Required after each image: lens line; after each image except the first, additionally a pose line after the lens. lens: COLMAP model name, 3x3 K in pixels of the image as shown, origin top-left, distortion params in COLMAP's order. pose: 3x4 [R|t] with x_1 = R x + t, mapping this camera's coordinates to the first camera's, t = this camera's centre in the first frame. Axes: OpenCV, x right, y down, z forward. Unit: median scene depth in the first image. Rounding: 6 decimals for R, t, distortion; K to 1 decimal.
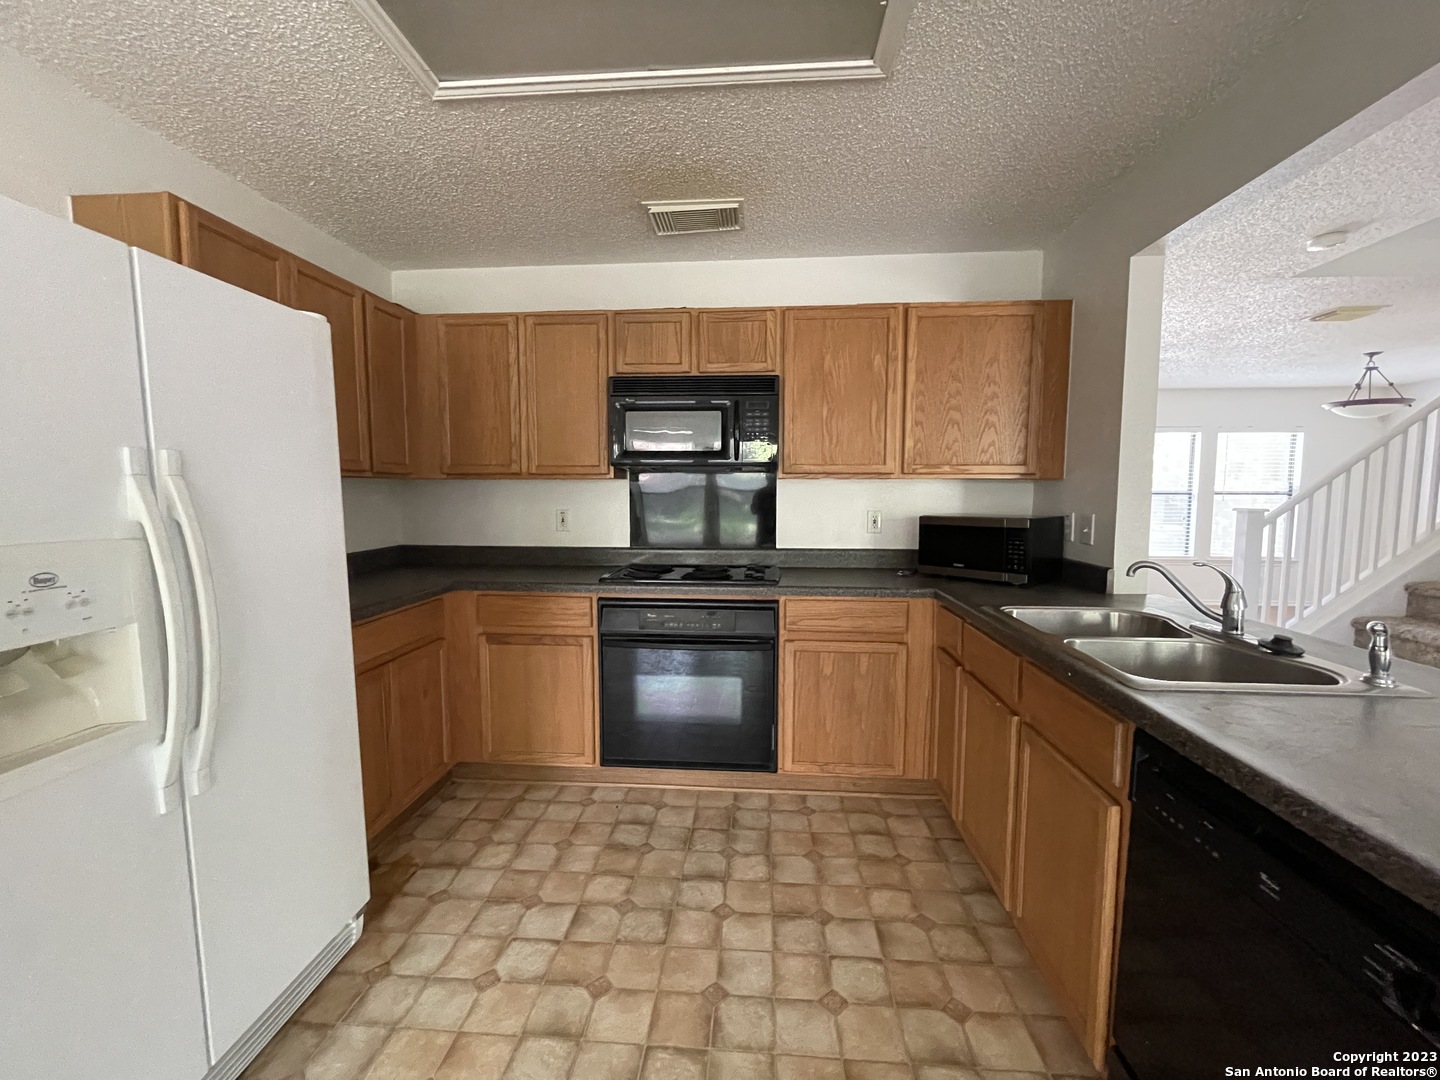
lens RADIAL K [[589.8, 0, 720.6], [0, 589.8, 538.2], [0, 0, 1]] dist [-0.002248, -0.000003]
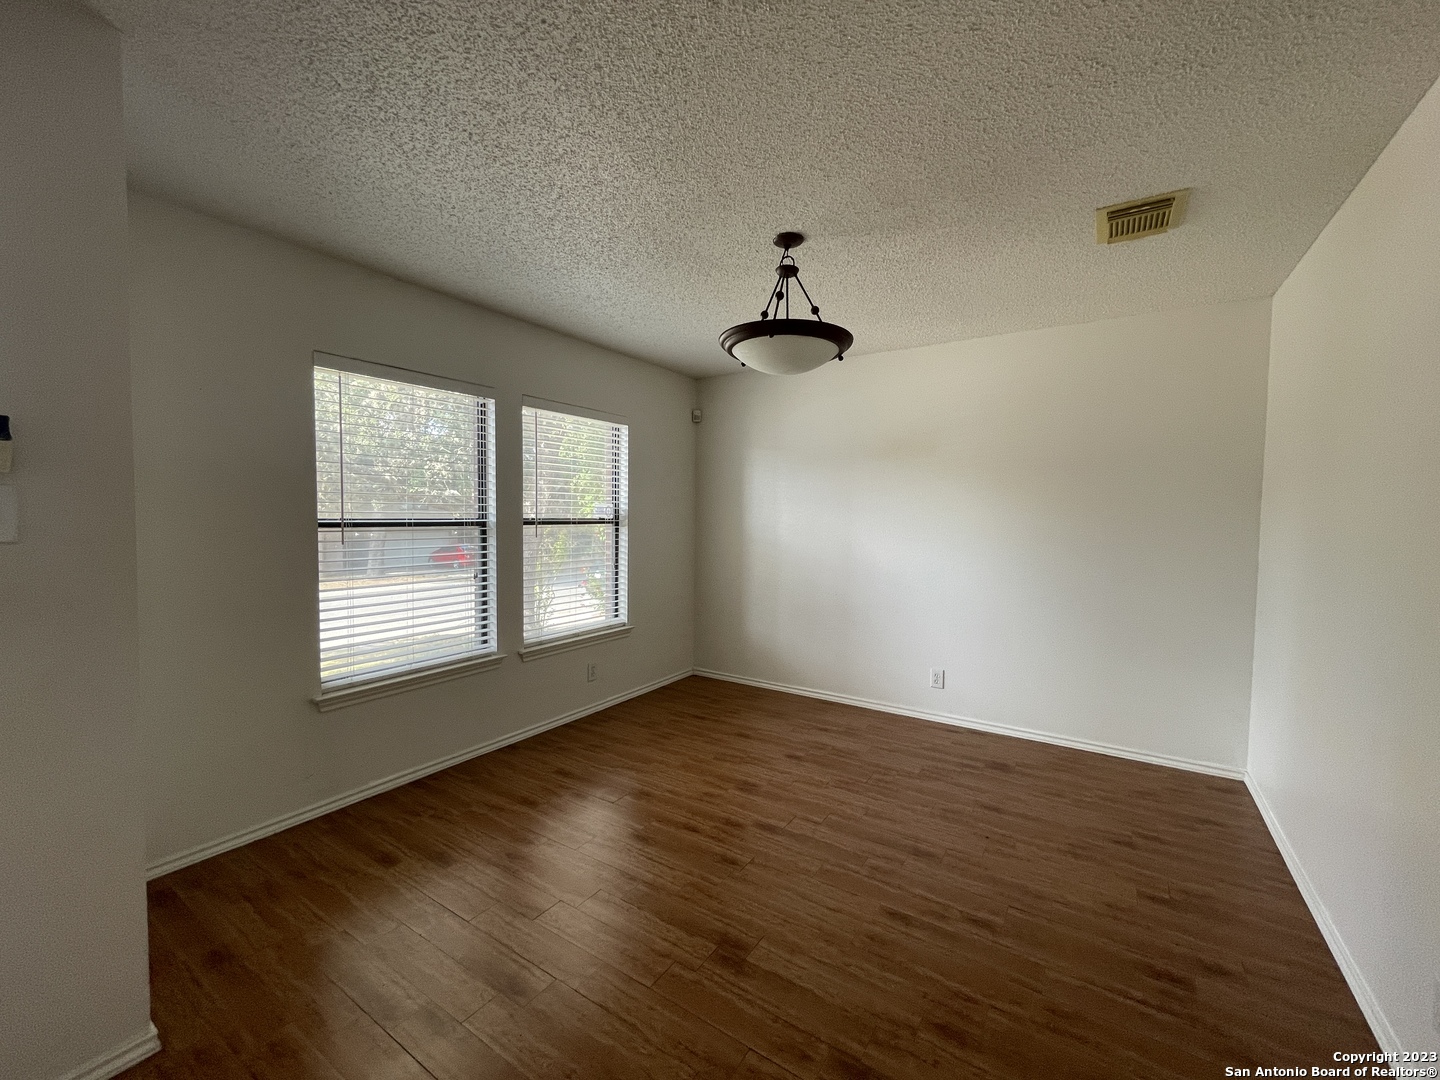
lens RADIAL K [[589.8, 0, 720.6], [0, 589.8, 538.2], [0, 0, 1]] dist [-0.002248, -0.000003]
pose [[0.484488, -0.035691, 0.874069, 1.275973], [0.061967, 0.998058, 0.006406, -0.149356], [-0.872600, 0.051060, 0.485759, 1.623327]]
